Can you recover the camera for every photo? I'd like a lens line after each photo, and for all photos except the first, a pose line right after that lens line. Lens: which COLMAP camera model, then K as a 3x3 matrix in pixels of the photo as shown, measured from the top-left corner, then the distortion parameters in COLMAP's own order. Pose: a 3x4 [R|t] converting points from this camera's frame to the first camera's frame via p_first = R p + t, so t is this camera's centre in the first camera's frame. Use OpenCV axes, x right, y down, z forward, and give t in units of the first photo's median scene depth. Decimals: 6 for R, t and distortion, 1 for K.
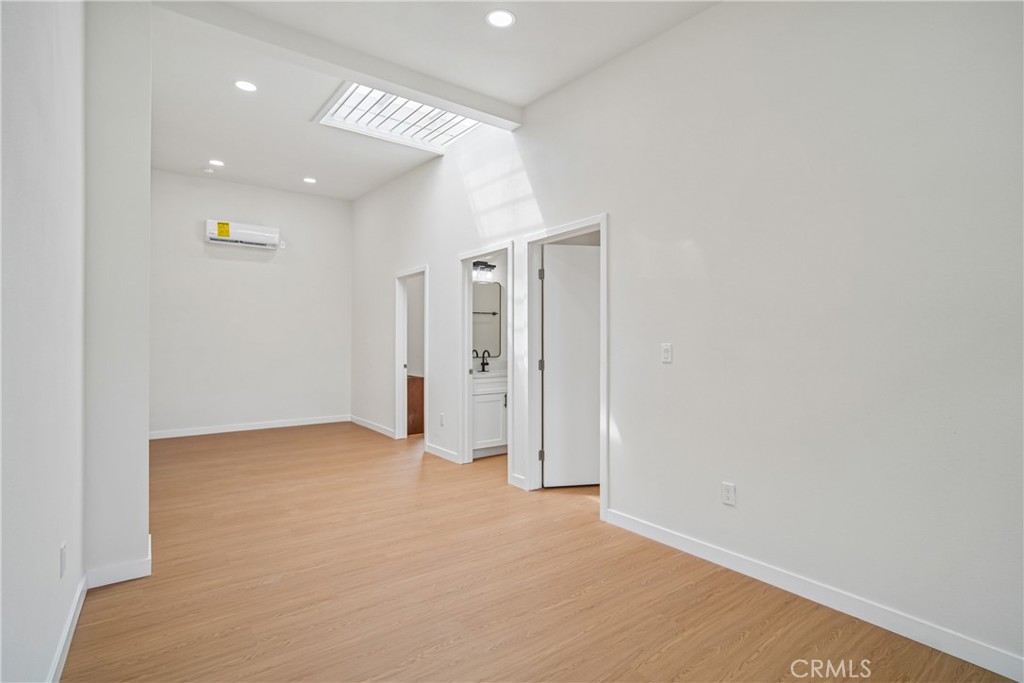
lens RADIAL K [[494.2, 0, 515.8], [0, 494.2, 339.3], [0, 0, 1]] dist [-0.013405, 0.004958]
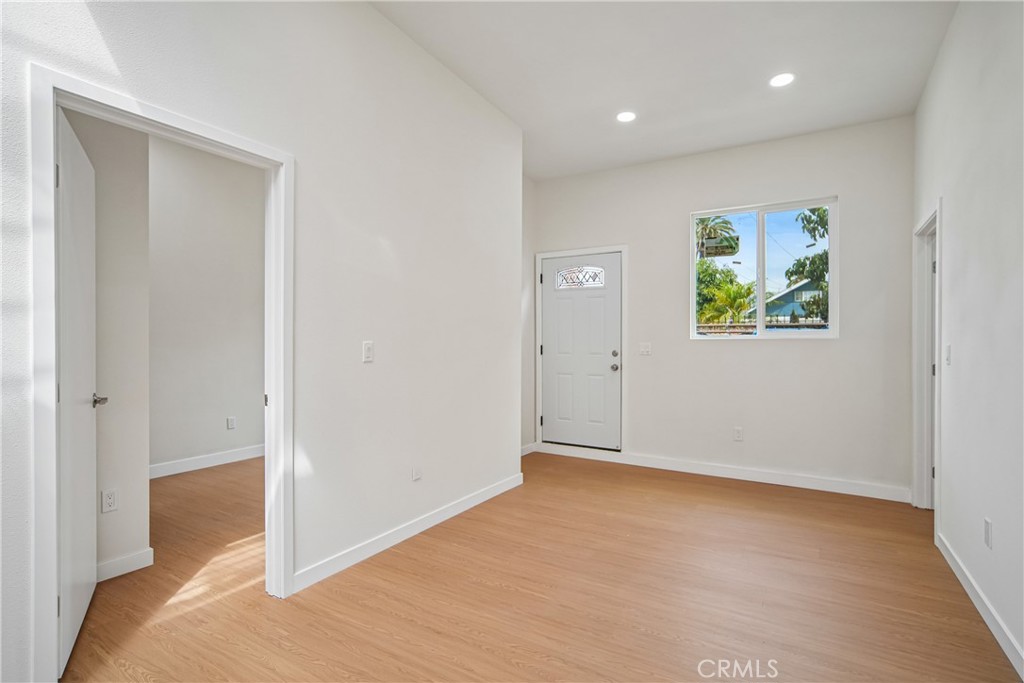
lens RADIAL K [[494.2, 0, 509.1], [0, 494.2, 343.9], [0, 0, 1]] dist [-0.013405, 0.004958]
pose [[-0.368160, -0.003139, 0.929757, -0.642105], [-0.007343, 0.999973, 0.000468, 0.010436], [-0.929733, -0.006655, -0.368173, 1.072741]]
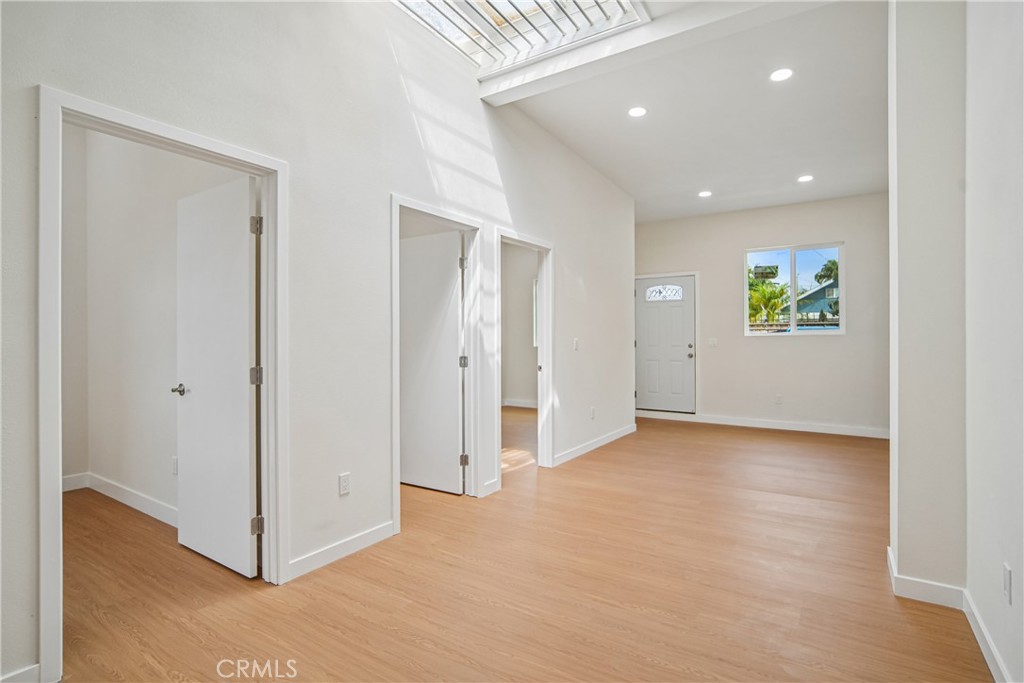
lens RADIAL K [[494.2, 0, 520.2], [0, 494.2, 339.2], [0, 0, 1]] dist [-0.013405, 0.004958]
pose [[-0.336774, 0.001957, 0.941584, -1.209046], [-0.001428, 0.999996, -0.002589, 0.016013], [-0.941585, -0.002216, -0.336769, 1.720153]]
